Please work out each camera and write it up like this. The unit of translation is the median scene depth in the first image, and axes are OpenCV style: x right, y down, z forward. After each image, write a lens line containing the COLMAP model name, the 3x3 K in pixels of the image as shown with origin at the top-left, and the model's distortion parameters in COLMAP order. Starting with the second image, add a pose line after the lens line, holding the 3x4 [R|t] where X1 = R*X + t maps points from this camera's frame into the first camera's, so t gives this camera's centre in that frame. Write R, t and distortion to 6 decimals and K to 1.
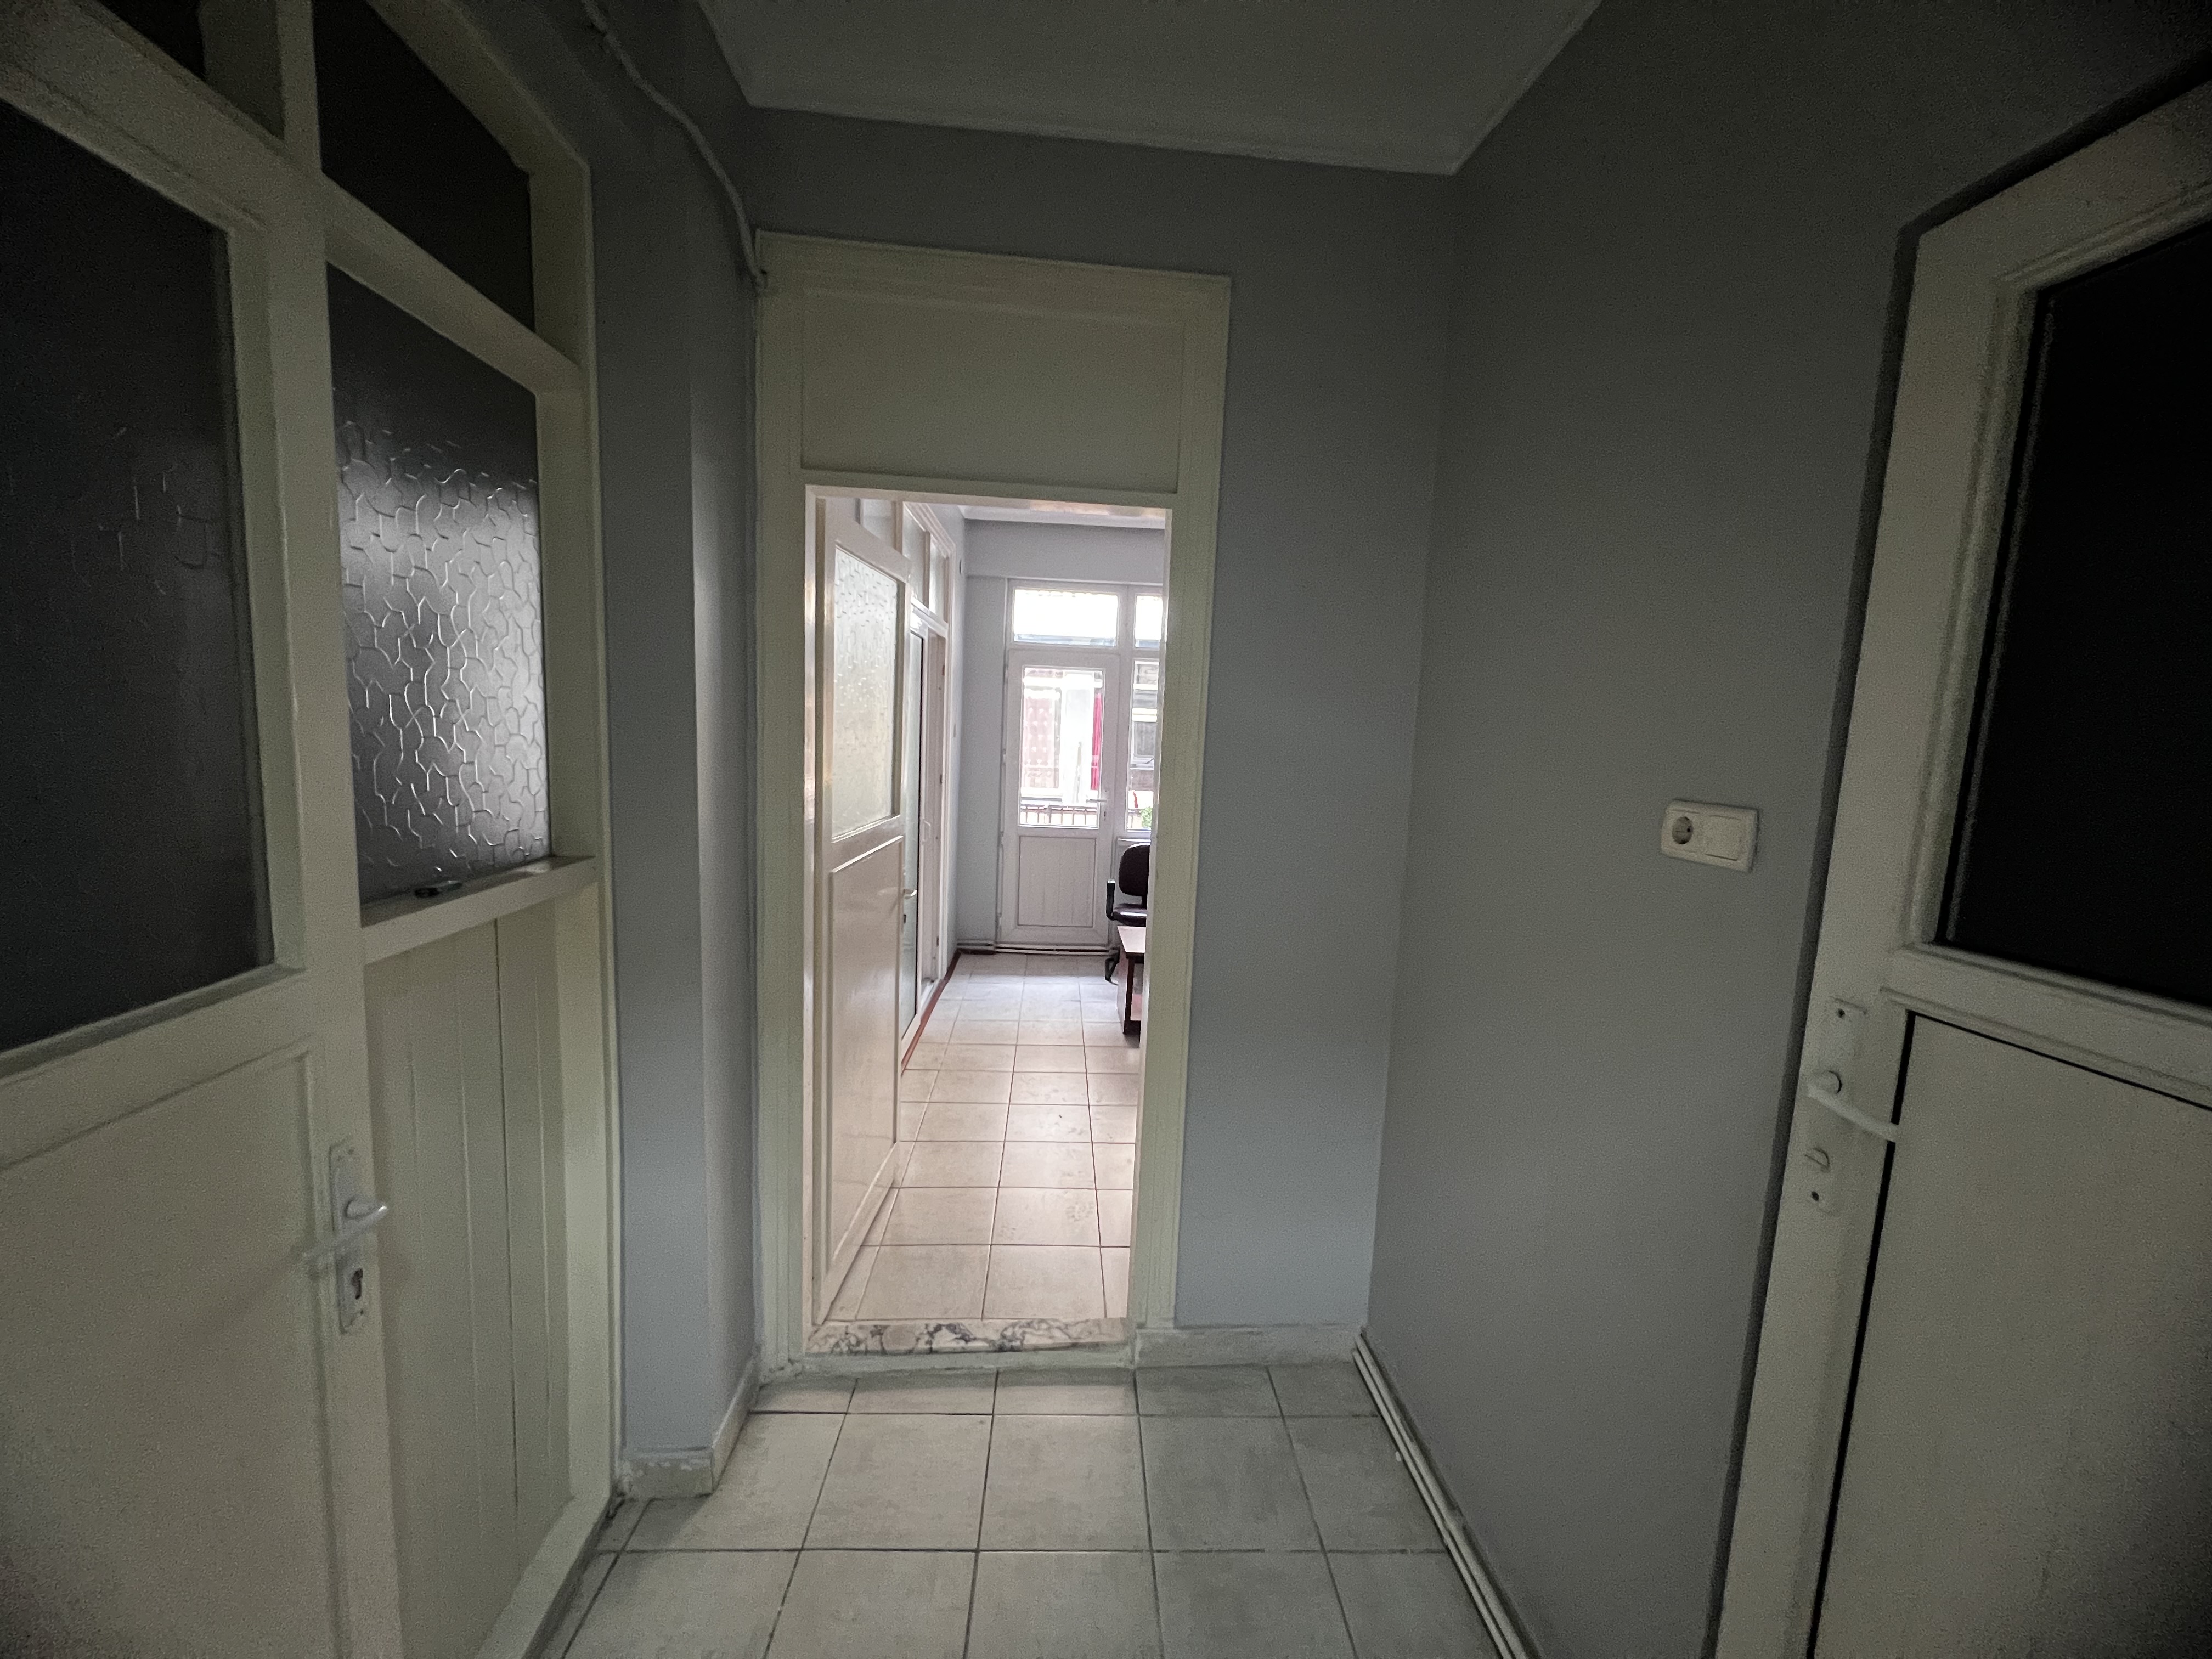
lens RADIAL K [[878.1, 0, 1104.1], [0, 878.1, 819.3], [0, 0, 1]] dist [0.001516, -0.000986]
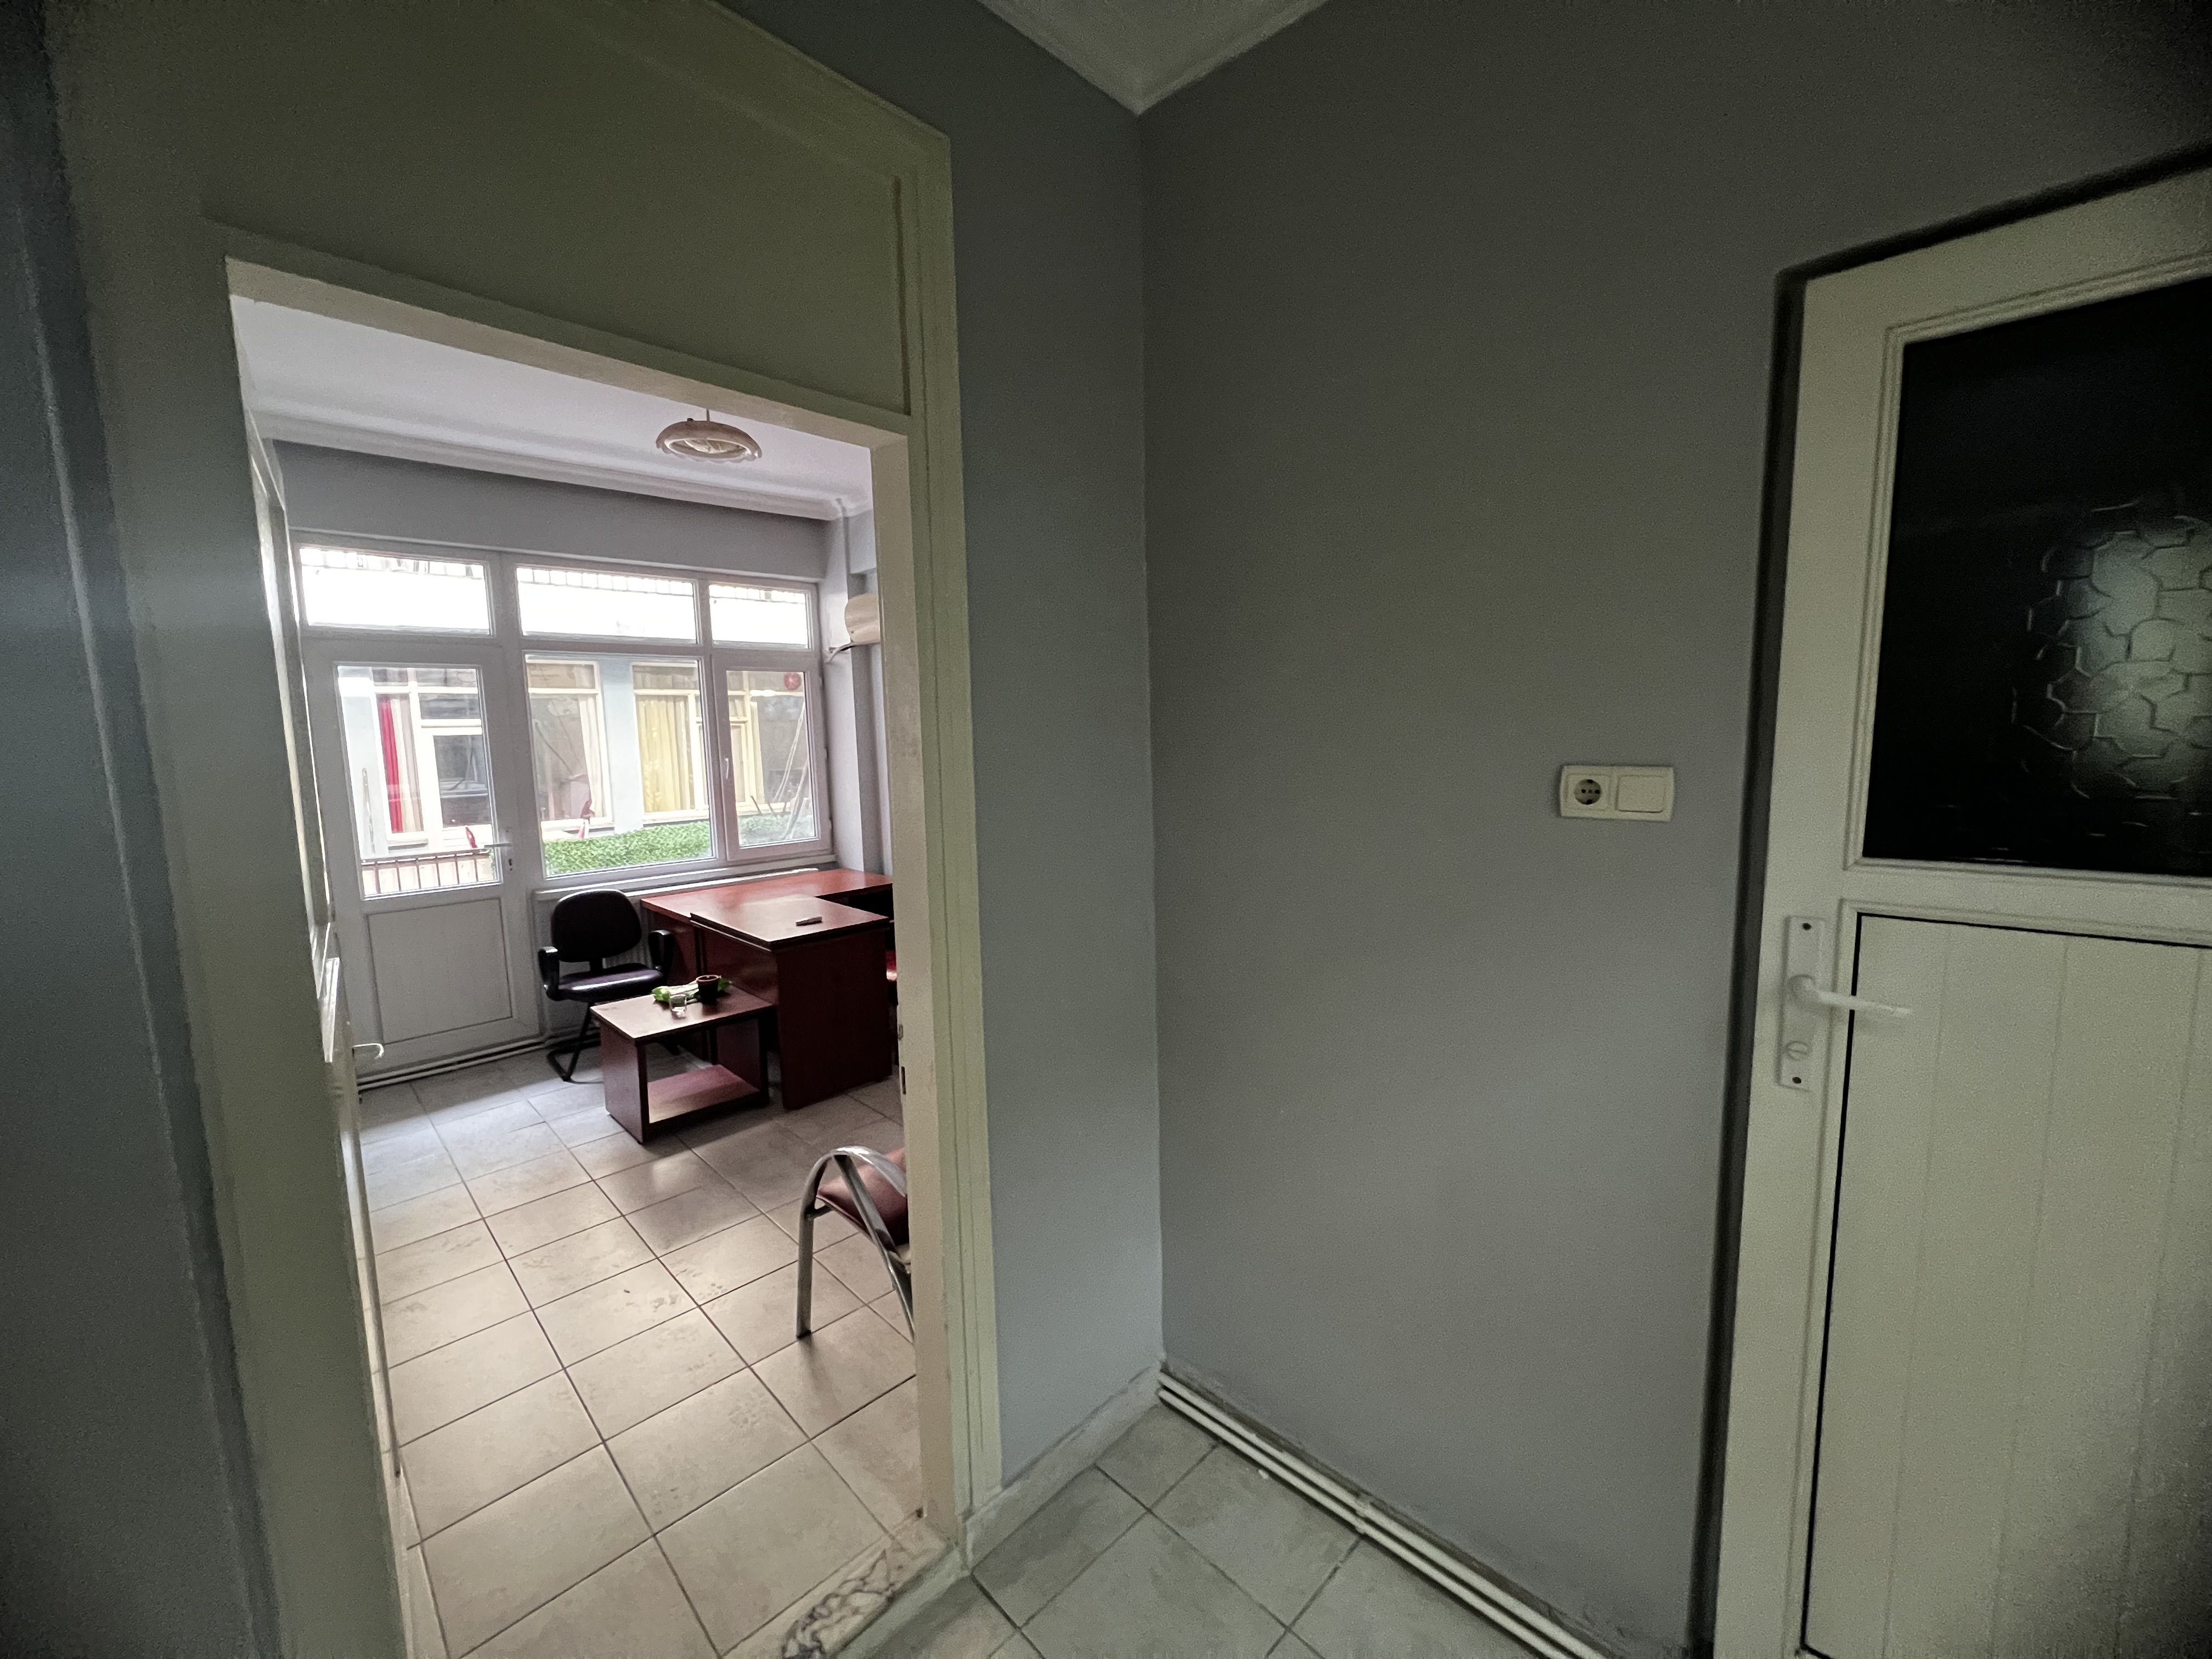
lens RADIAL K [[878.1, 0, 1096.9], [0, 878.1, 821.6], [0, 0, 1]] dist [0.001516, -0.000986]
pose [[0.747478, -0.131883, 0.651064, -0.128585], [0.126823, 0.990398, 0.055017, -0.021821], [-0.652068, 0.041446, 0.757026, 0.140529]]
